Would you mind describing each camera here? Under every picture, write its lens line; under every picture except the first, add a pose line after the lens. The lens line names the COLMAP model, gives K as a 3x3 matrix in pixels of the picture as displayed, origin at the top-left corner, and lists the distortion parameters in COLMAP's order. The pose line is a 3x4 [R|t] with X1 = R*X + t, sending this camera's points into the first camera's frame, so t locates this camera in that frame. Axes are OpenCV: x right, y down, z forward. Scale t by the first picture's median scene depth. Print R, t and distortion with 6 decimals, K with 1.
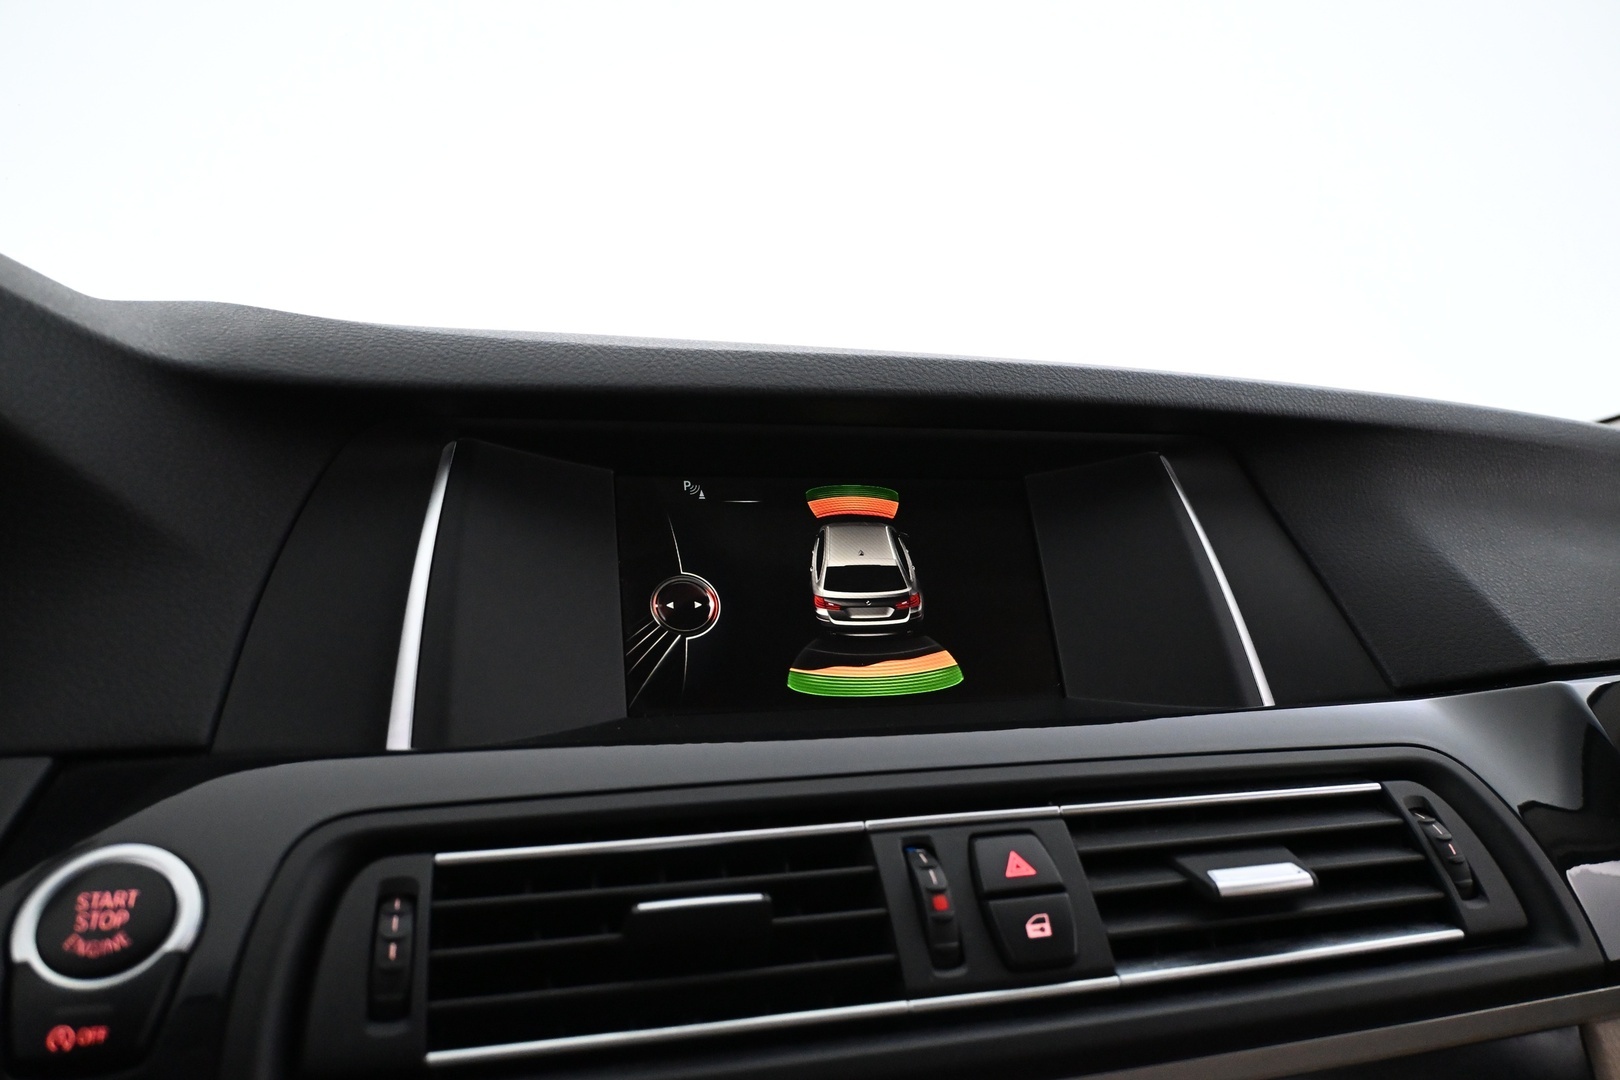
lens RADIAL K [[1203.2, 0, 811.3], [0, 1203.2, 534.7], [0, 0, 1]] dist [-0.012231, 0.002505]
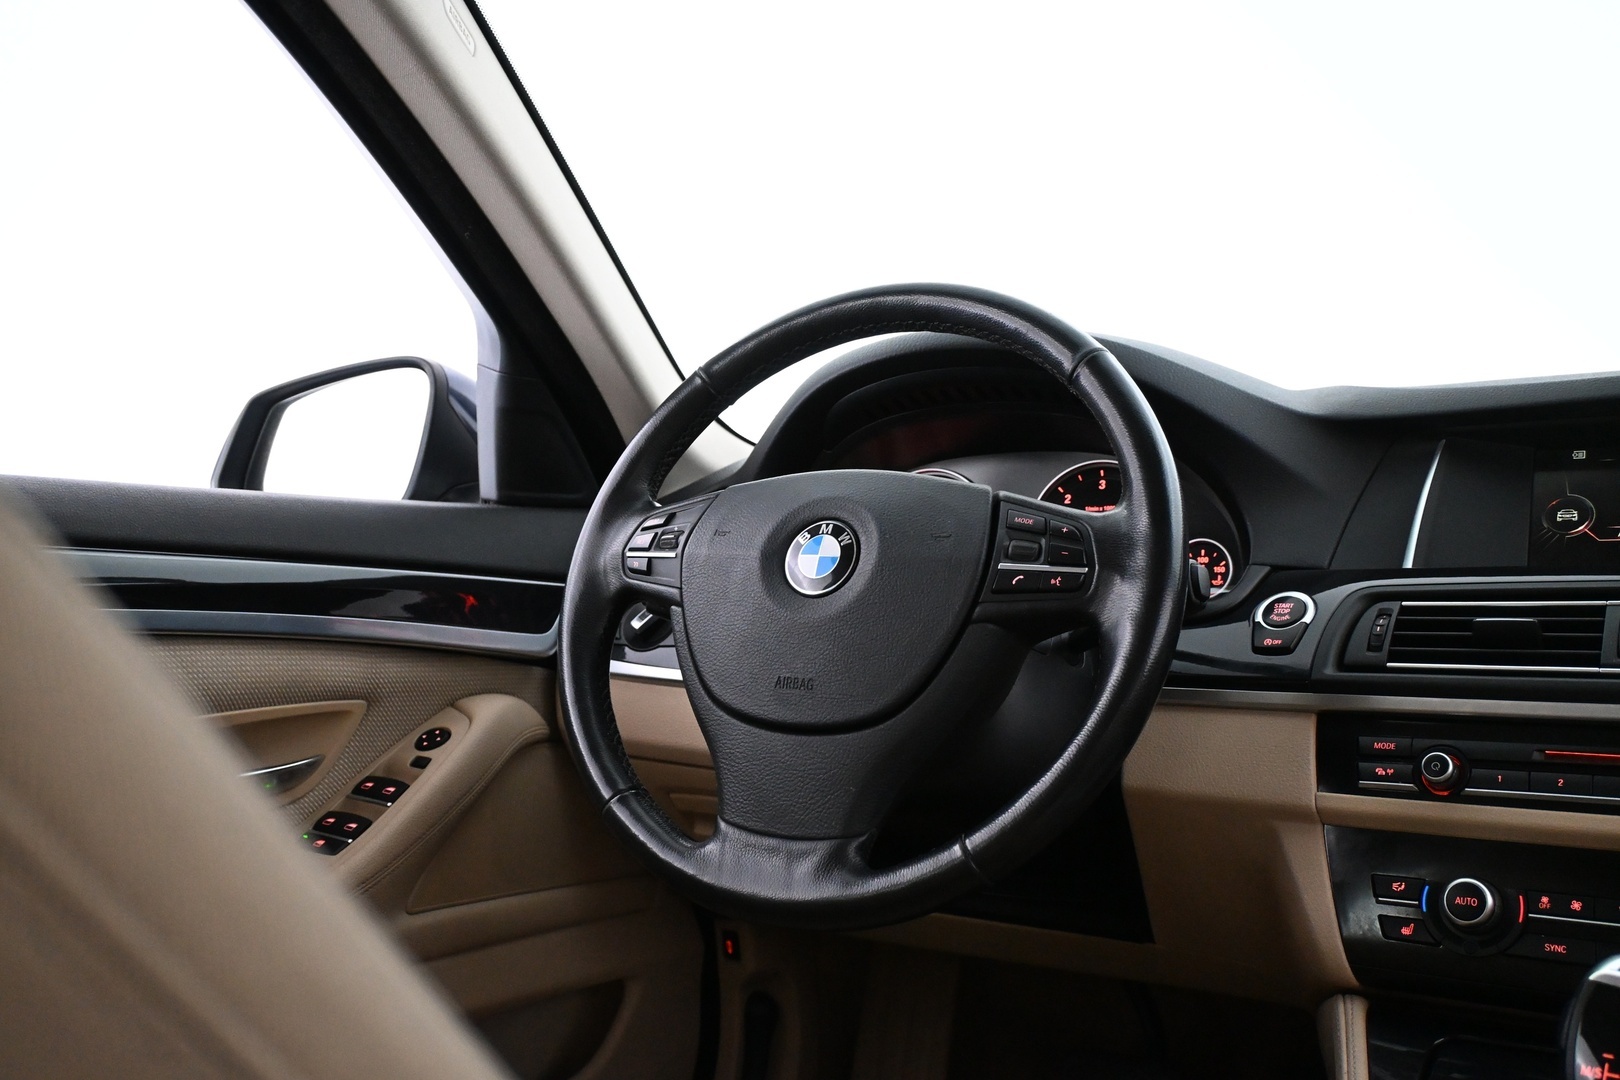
lens RADIAL K [[1489.3, 0, 817.7], [0, 1489.3, 529.9], [0, 0, 1]] dist [-0.006611, 0.000000]
pose [[0.608172, -0.040602, -0.792766, 1.219785], [-0.004248, 0.998510, -0.054398, 0.253013], [0.793794, 0.036450, 0.607093, -1.601143]]
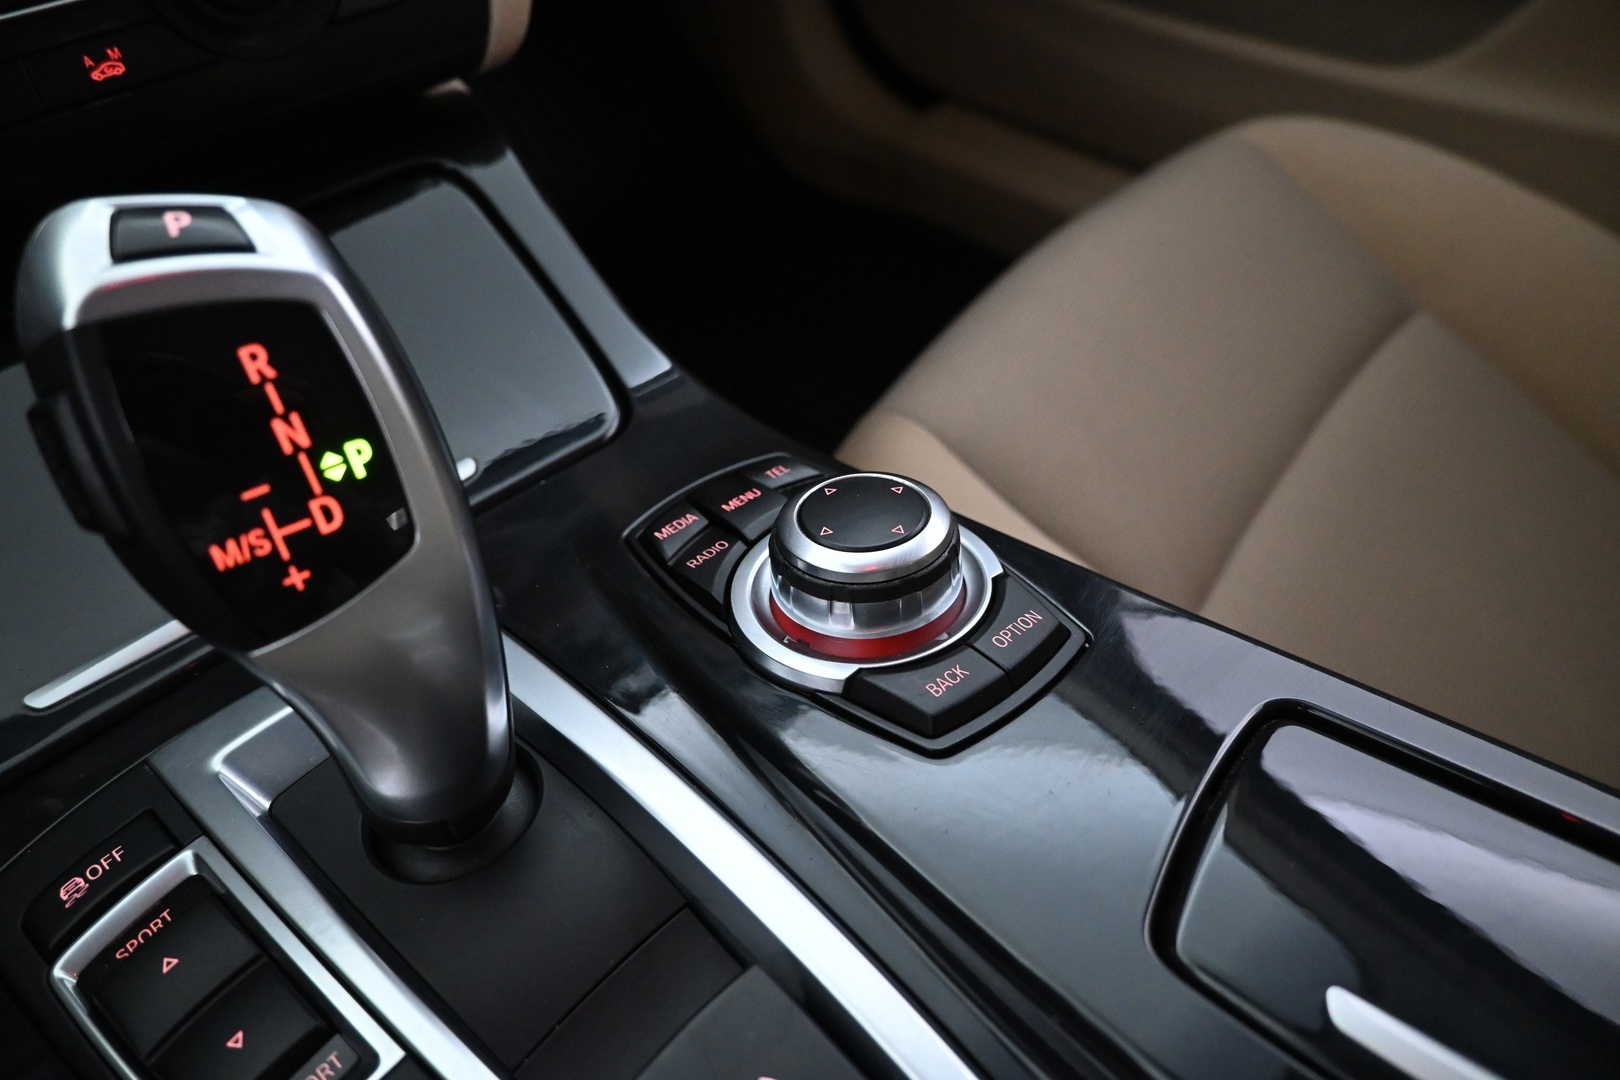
lens RADIAL K [[1100.3, 0, 816.4], [0, 1100.3, 541.9], [0, 0, 1]] dist [-0.010396, 0.014984]
pose [[0.884508, -0.339054, 0.320451, 0.407896], [0.015636, 0.708048, 0.705992, 0.448226], [-0.466264, -0.619444, 0.631575, -0.181751]]
